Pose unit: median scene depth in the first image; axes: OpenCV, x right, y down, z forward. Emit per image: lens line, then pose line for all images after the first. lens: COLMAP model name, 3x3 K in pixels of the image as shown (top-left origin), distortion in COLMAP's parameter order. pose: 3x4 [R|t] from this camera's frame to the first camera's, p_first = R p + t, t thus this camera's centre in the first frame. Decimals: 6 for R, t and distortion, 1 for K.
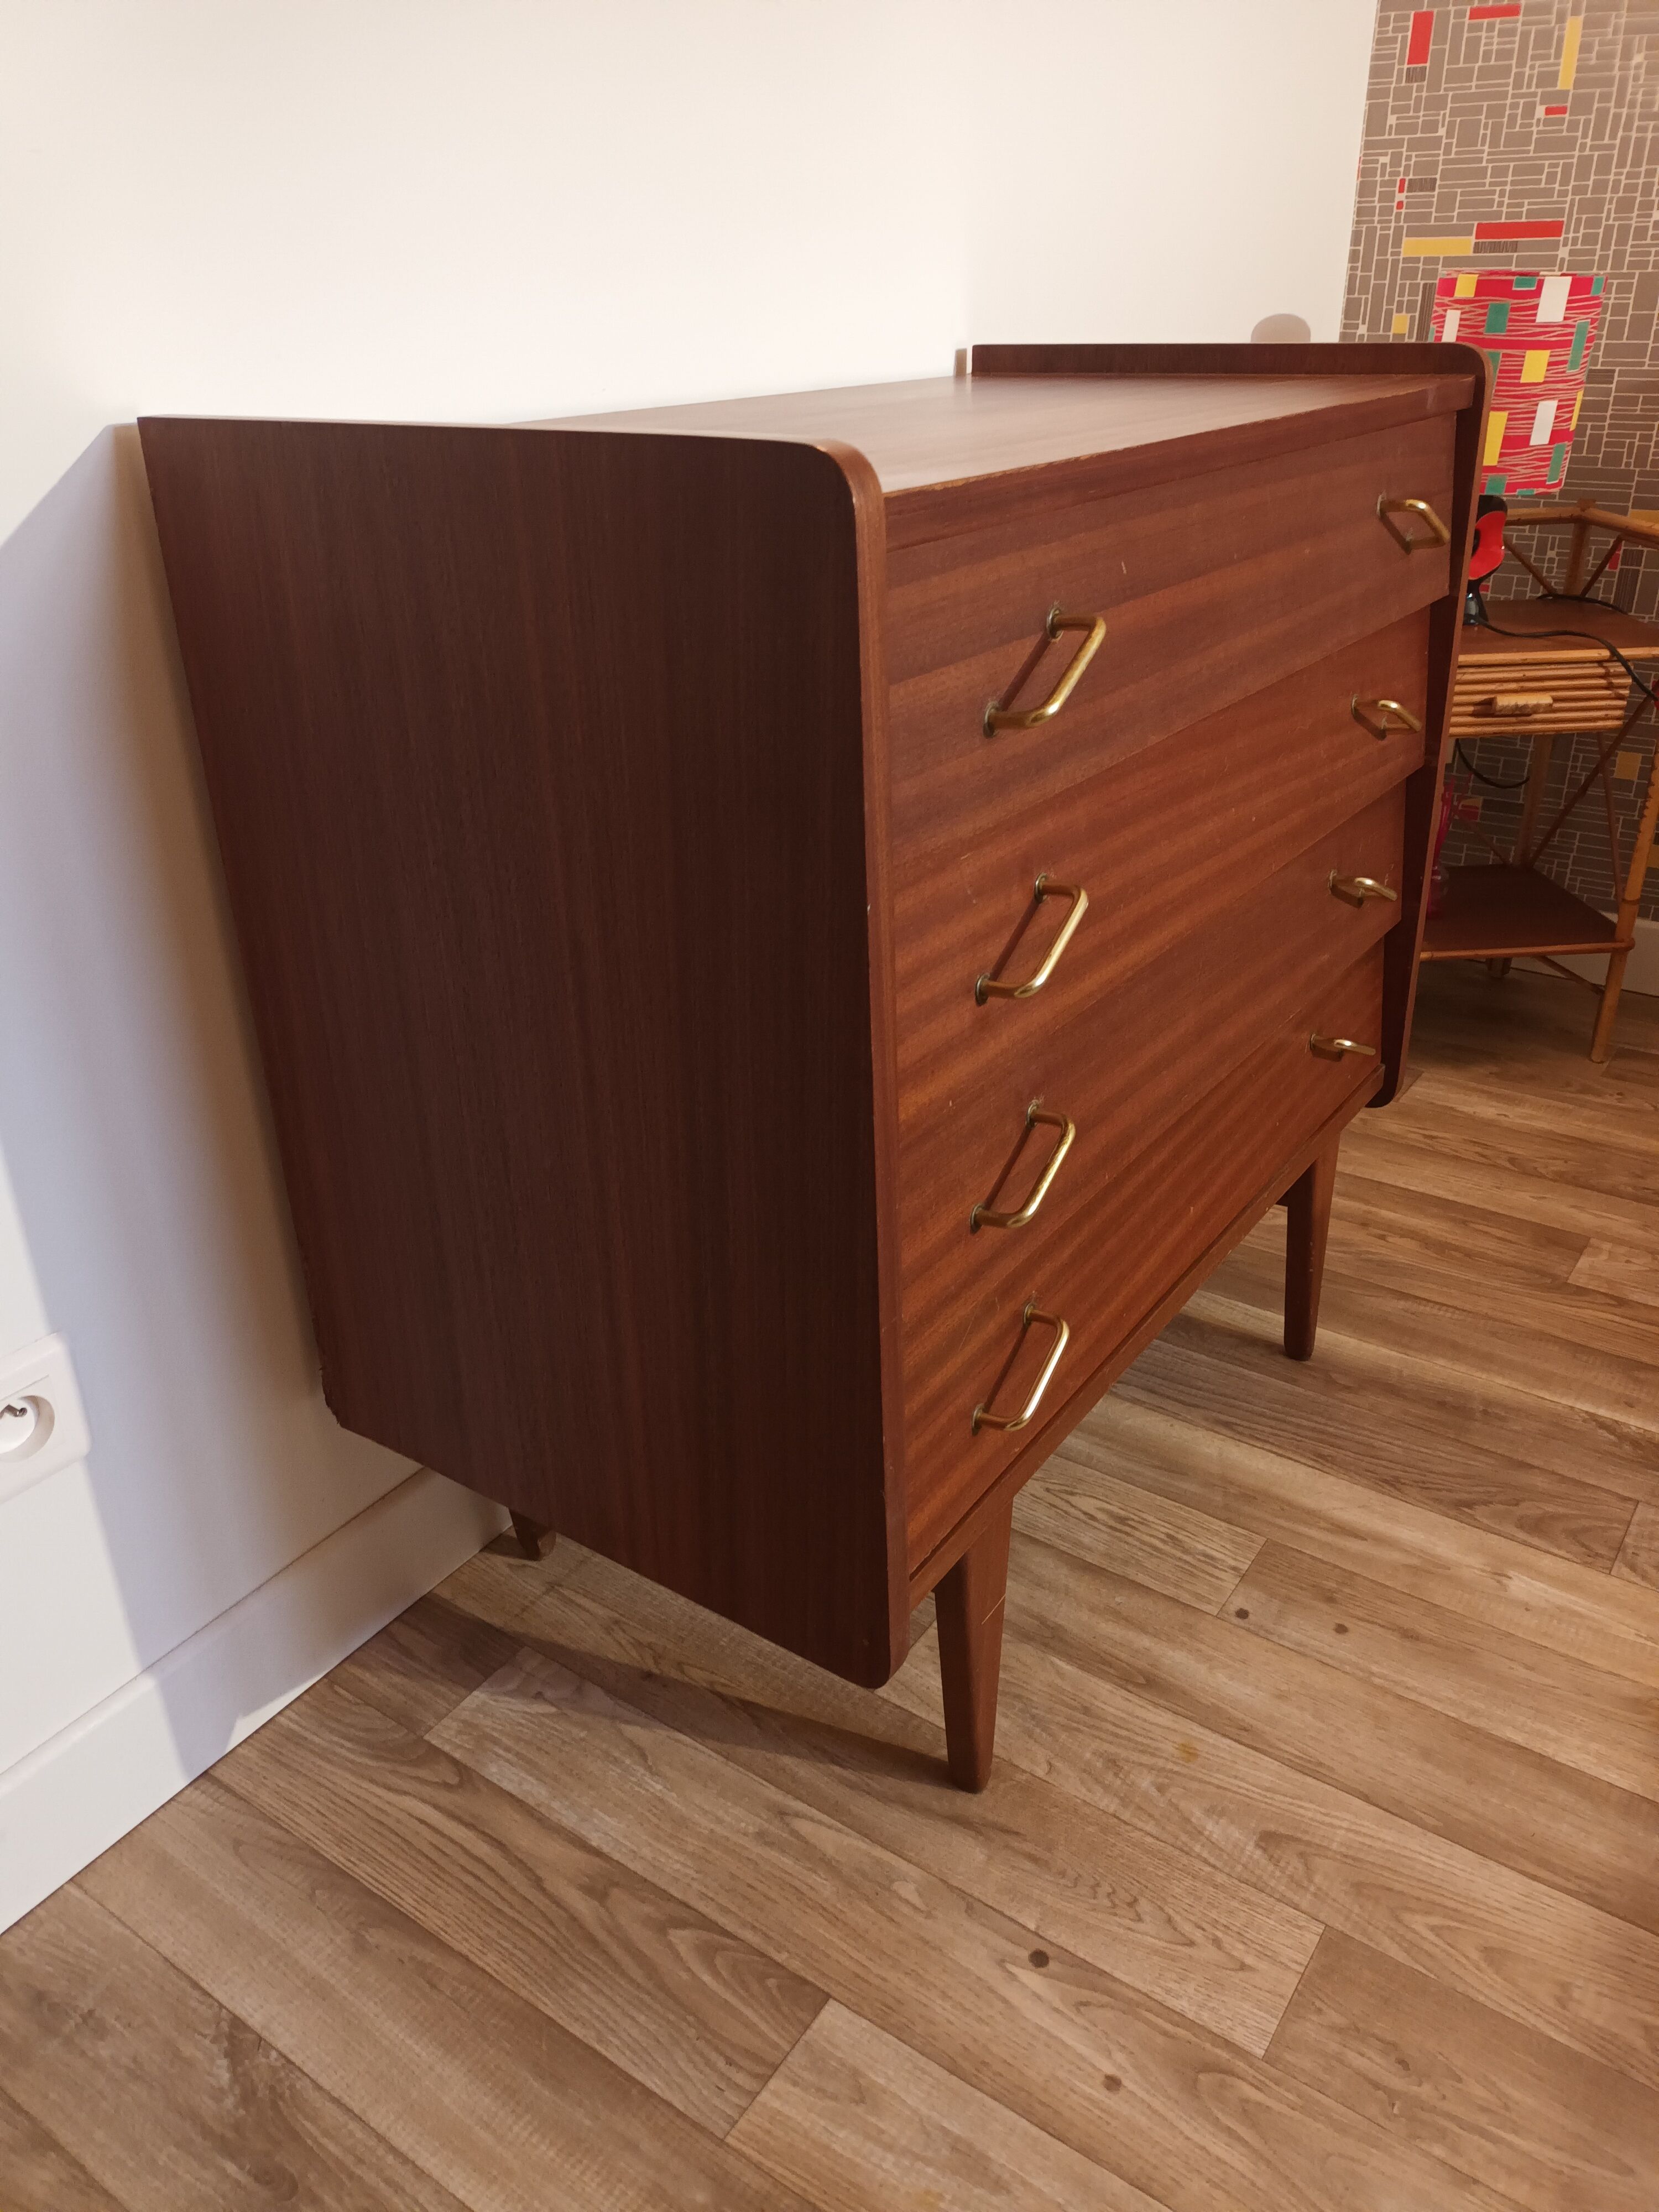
lens RADIAL K [[1680.7, 0, 832.2], [0, 1680.7, 1099.4], [0, 0, 1]] dist [-0.002093, -0.012885]
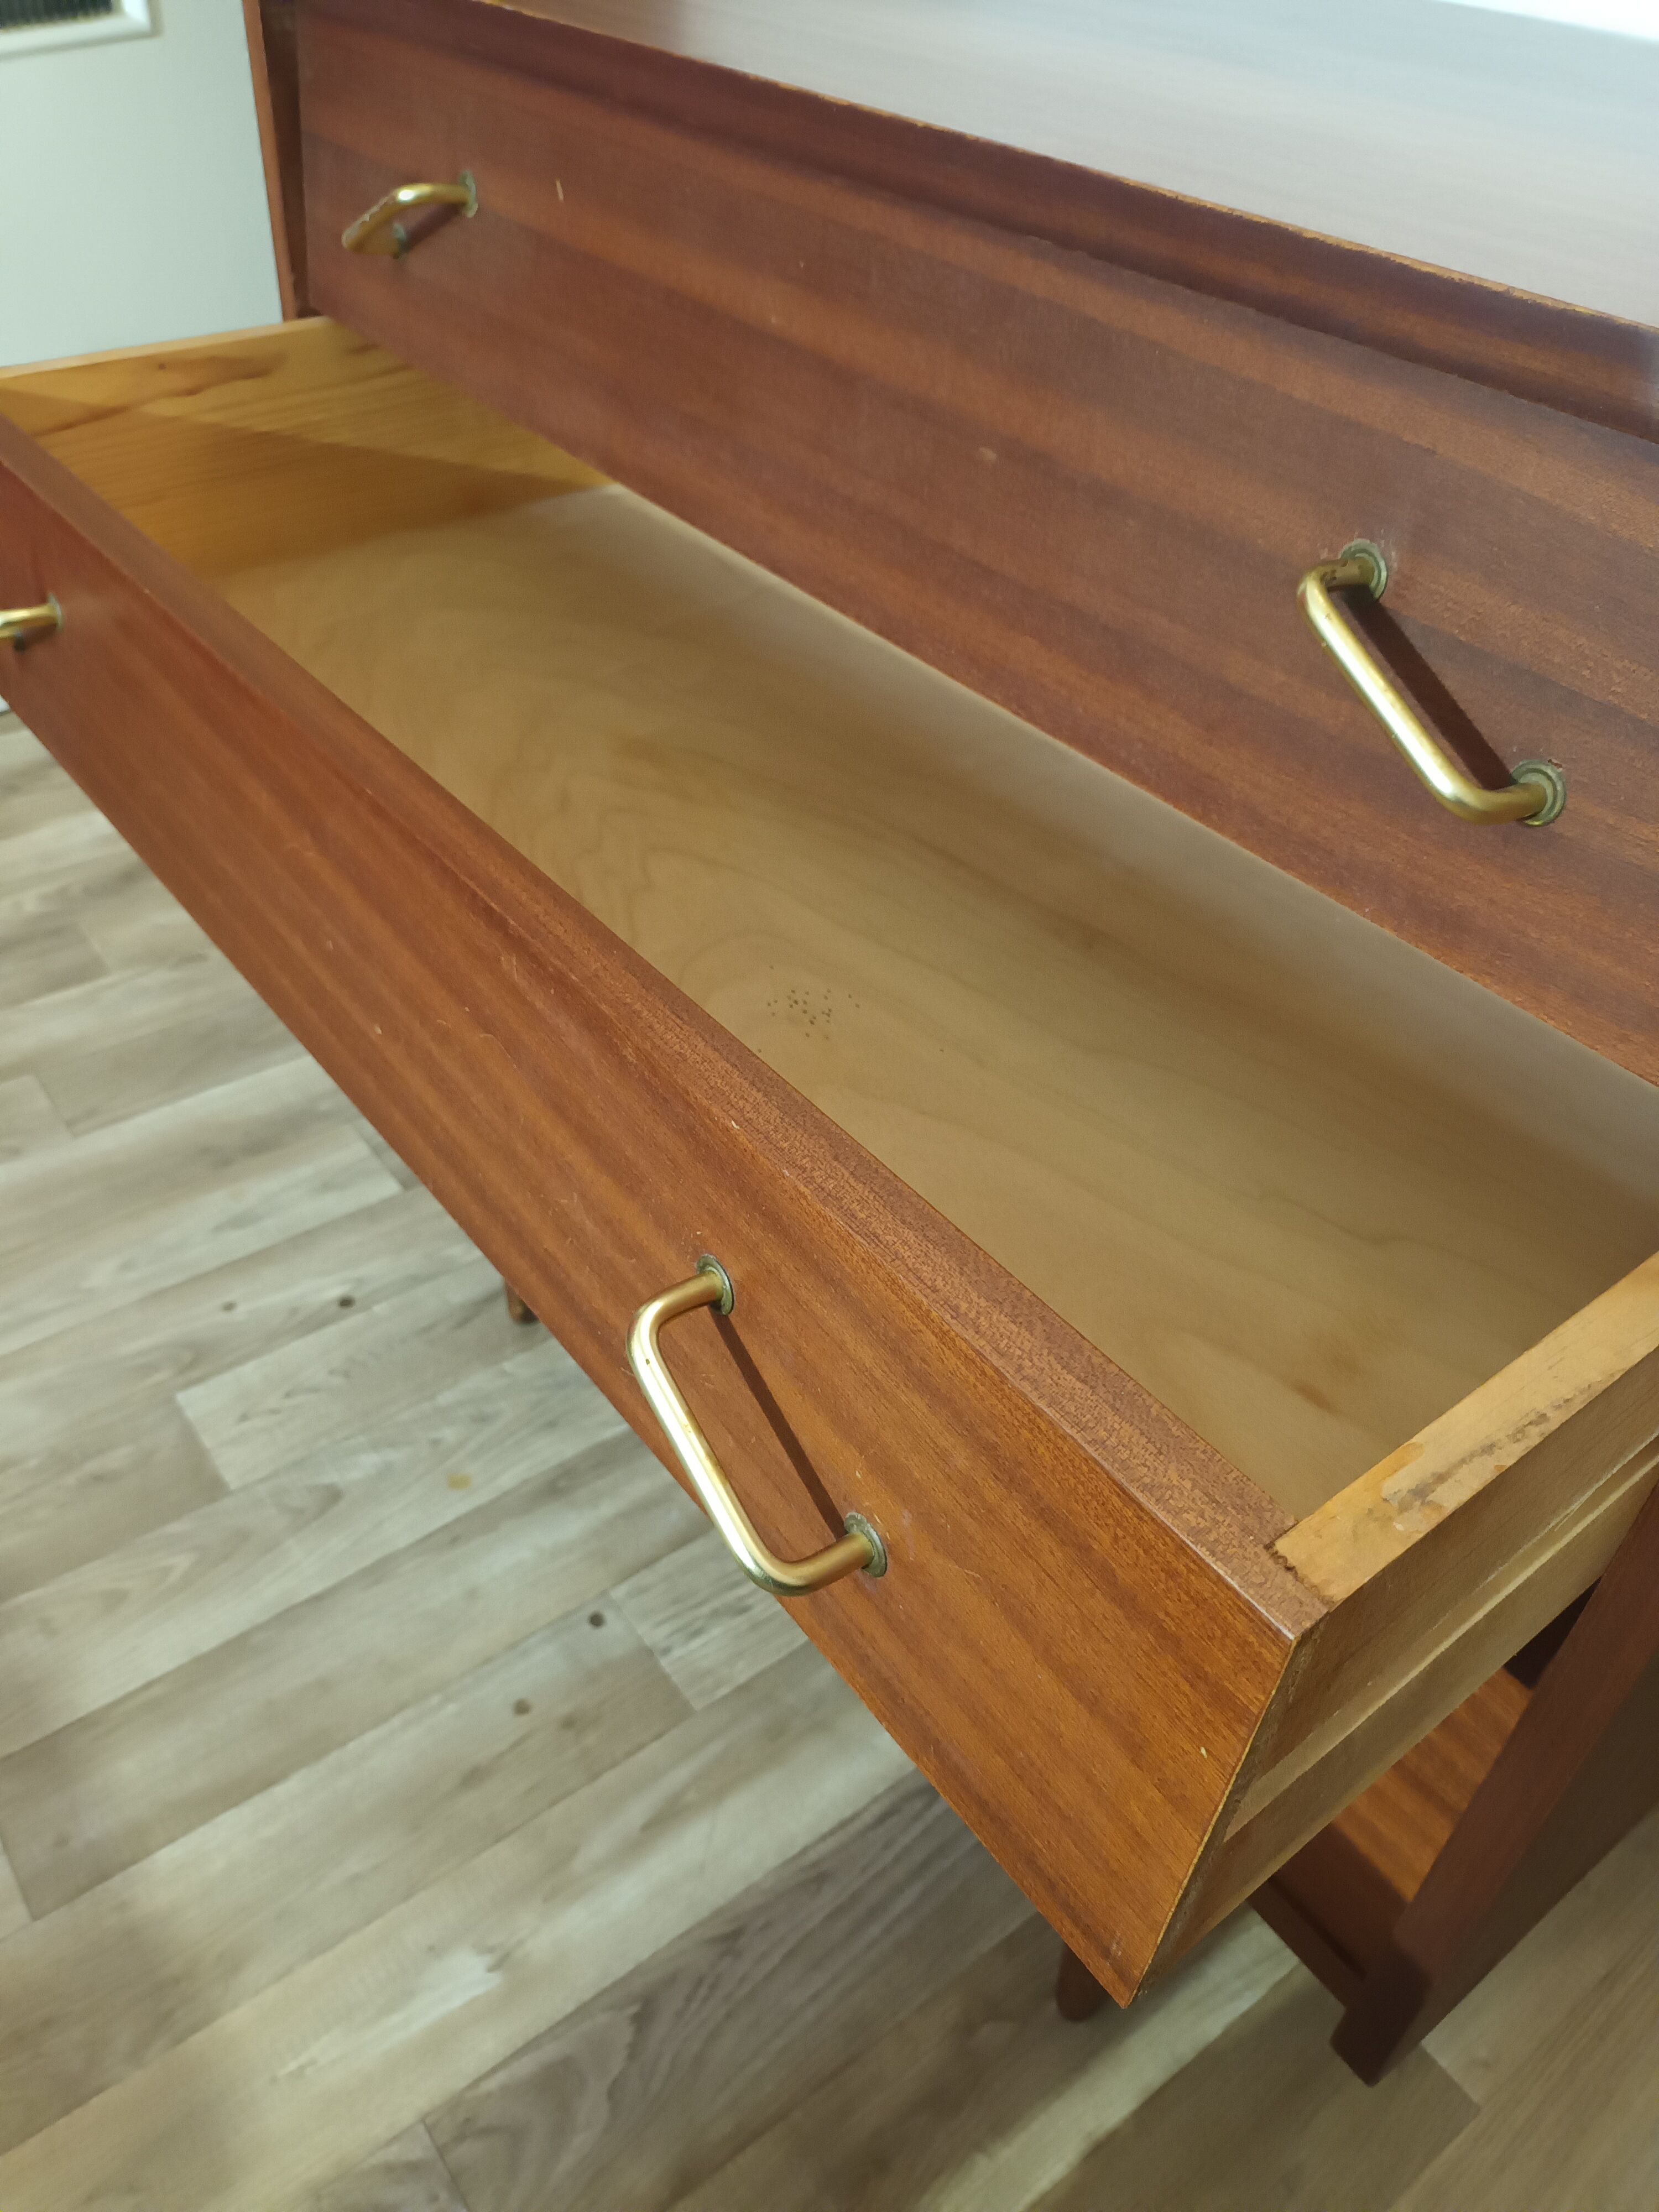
lens RADIAL K [[1680.7, 0, 819.5], [0, 1680.7, 1109.1], [0, 0, 1]] dist [-0.002093, -0.012885]
pose [[-0.315675, 0.616908, -0.720953, 0.720717], [-0.452218, 0.570151, 0.685876, -0.508240], [0.834175, 0.542542, 0.098995, 0.960711]]
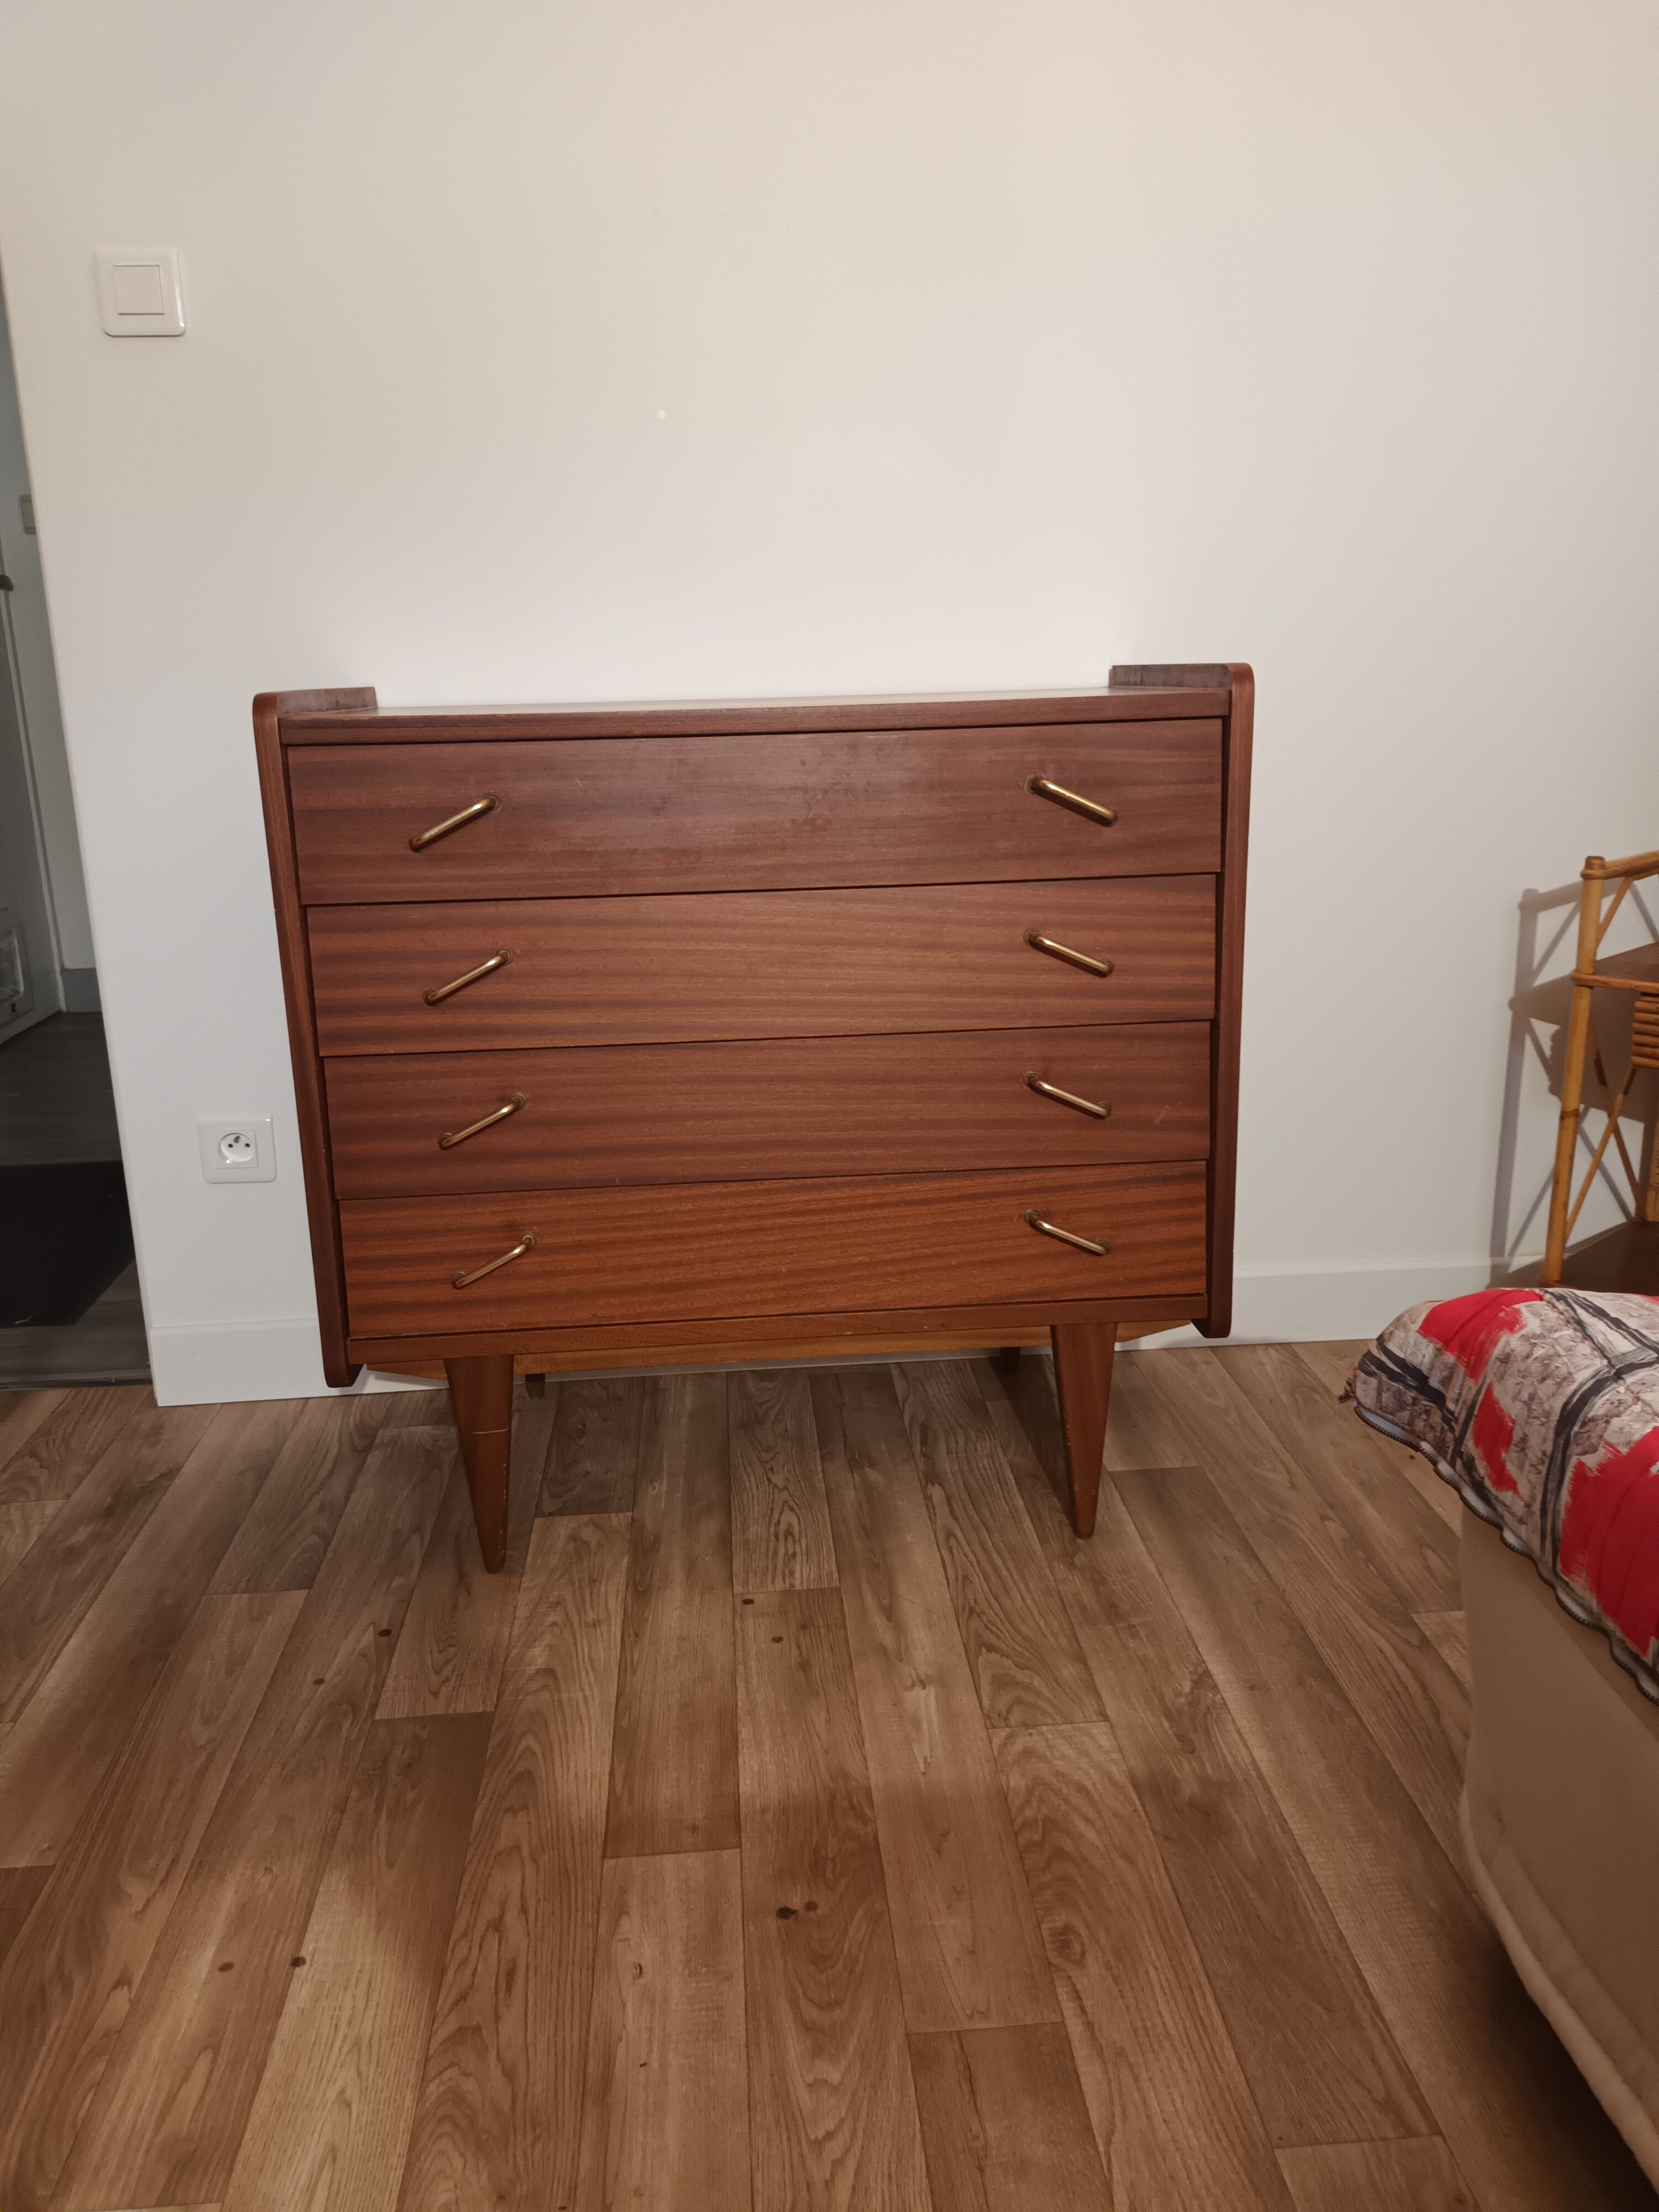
lens RADIAL K [[1680.7, 0, 831.2], [0, 1680.7, 1097.7], [0, 0, 1]] dist [-0.002093, -0.012885]
pose [[0.630415, 0.203080, -0.749224, 1.274934], [-0.330980, 0.943363, -0.022792, -0.049598], [0.702161, 0.262346, 0.661925, 0.114960]]
